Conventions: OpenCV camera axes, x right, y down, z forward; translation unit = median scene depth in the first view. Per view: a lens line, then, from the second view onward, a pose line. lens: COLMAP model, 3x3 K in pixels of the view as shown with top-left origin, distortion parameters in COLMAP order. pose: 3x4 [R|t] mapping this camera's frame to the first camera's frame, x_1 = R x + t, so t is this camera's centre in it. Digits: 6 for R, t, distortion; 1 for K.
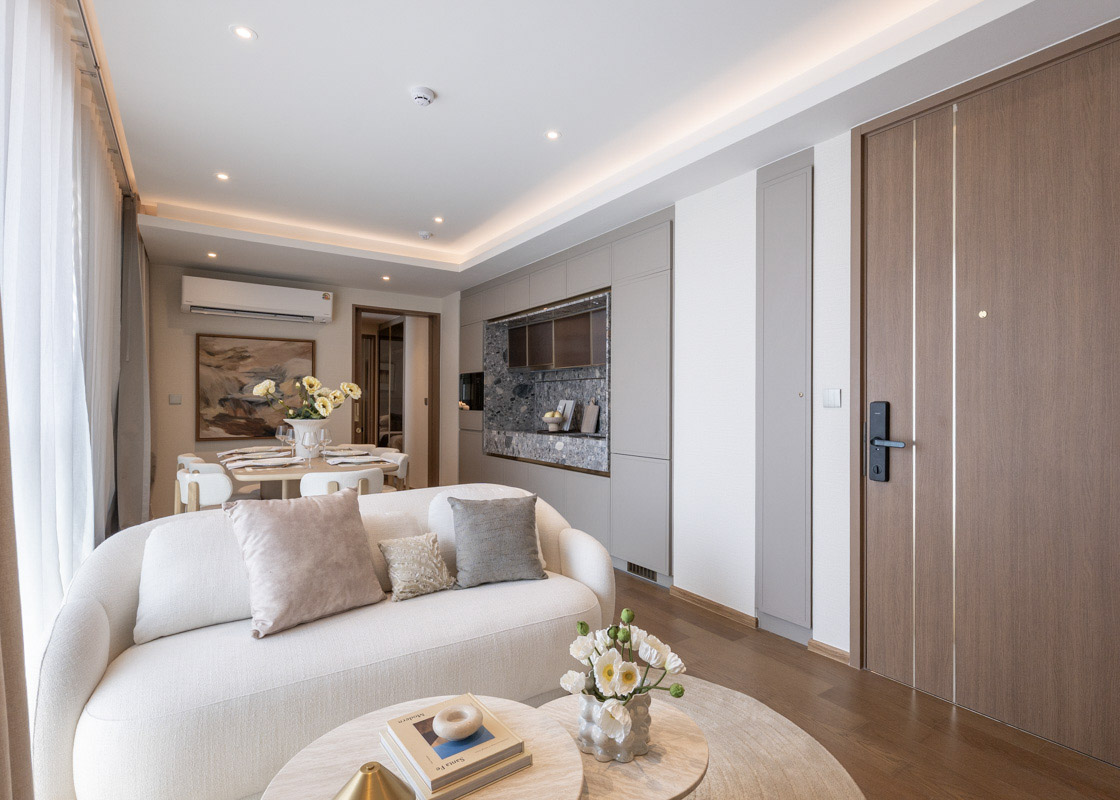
lens RADIAL K [[563.4, 0, 597.8], [0, 563.4, 399.9], [0, 0, 1]] dist [0.003133, -0.000192]
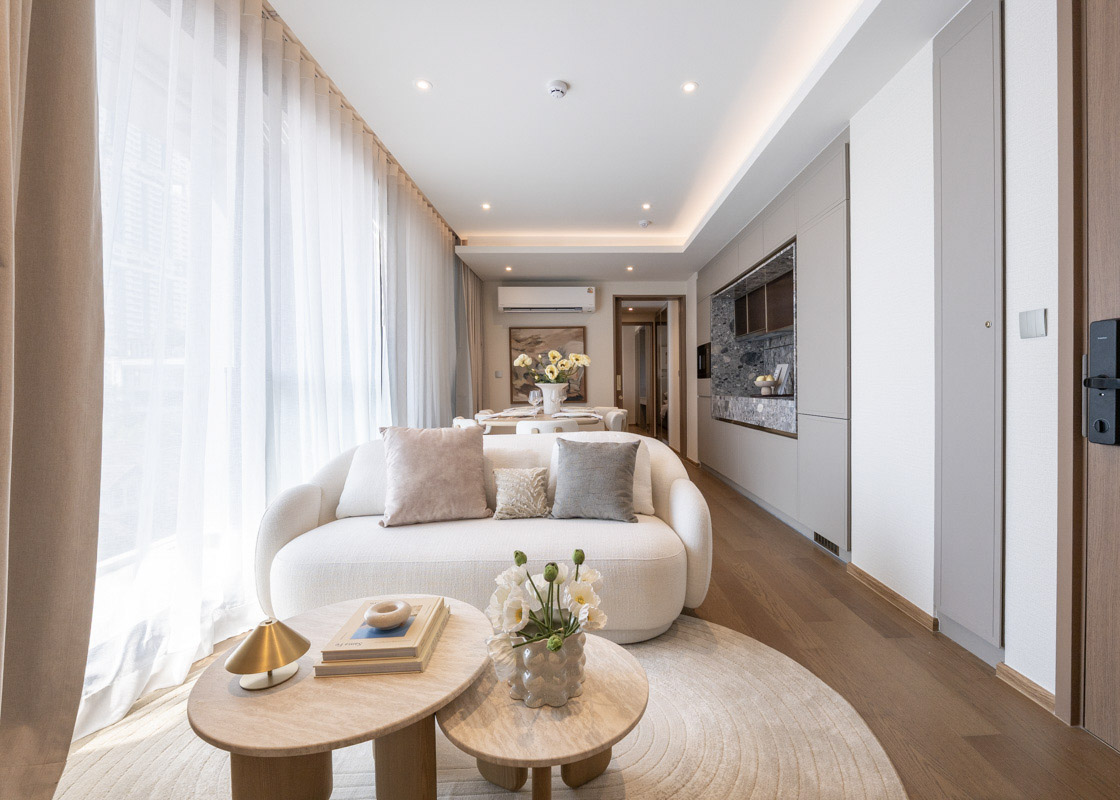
lens RADIAL K [[488.0, 0, 597.1], [0, 488.0, 392.0], [0, 0, 1]] dist [-0.010705, -0.000248]
pose [[0.830105, -0.007761, -0.557553, 0.148782], [0.019202, 0.999708, 0.014672, 0.030090], [0.557276, -0.022885, 0.830012, 0.105061]]
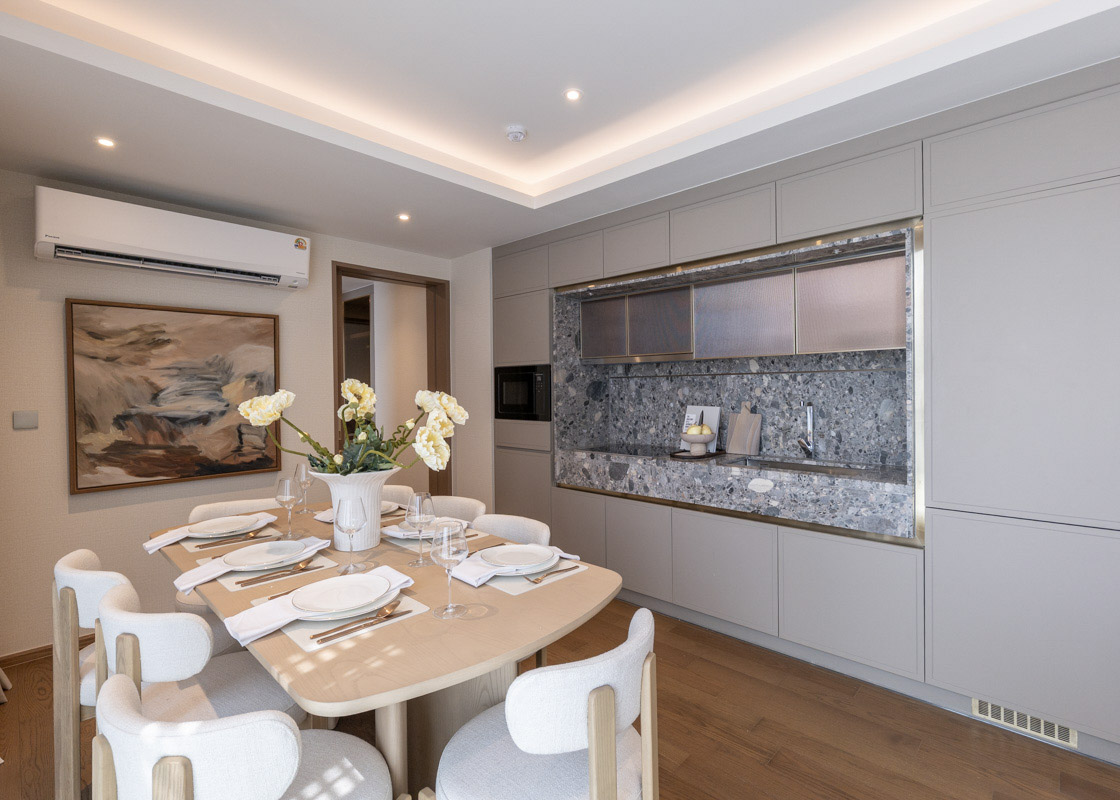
lens RADIAL K [[528.7, 0, 566.6], [0, 528.7, 392.8], [0, 0, 1]] dist [-0.003130, 0.000059]
pose [[0.983290, -0.016702, 0.181279, -0.324955], [0.014195, 0.999785, 0.015121, -0.026865], [-0.181492, -0.012295, 0.983315, 0.403487]]
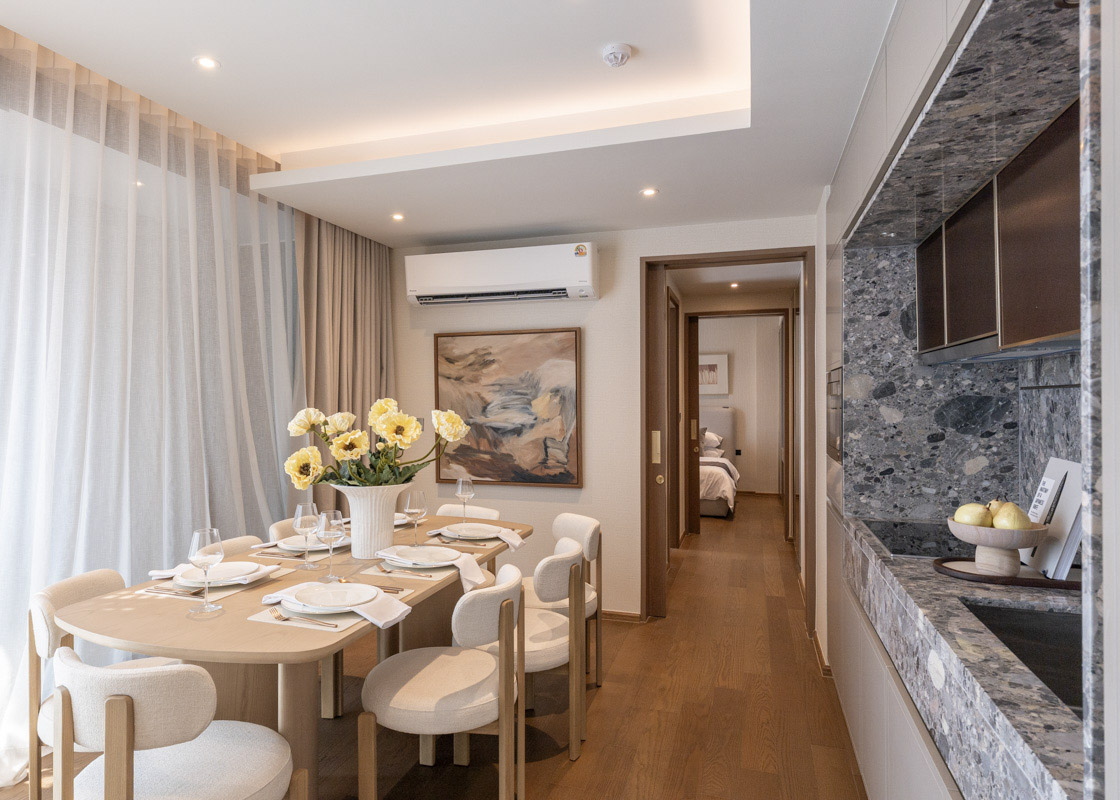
lens RADIAL K [[674.9, 0, 517.9], [0, 674.9, 396.4], [0, 0, 1]] dist [0.002338, -0.000973]
pose [[0.570704, -0.010570, -0.821088, 0.059176], [0.009248, 0.999936, -0.006444, -0.030709], [0.821104, -0.003916, 0.570766, 0.587544]]
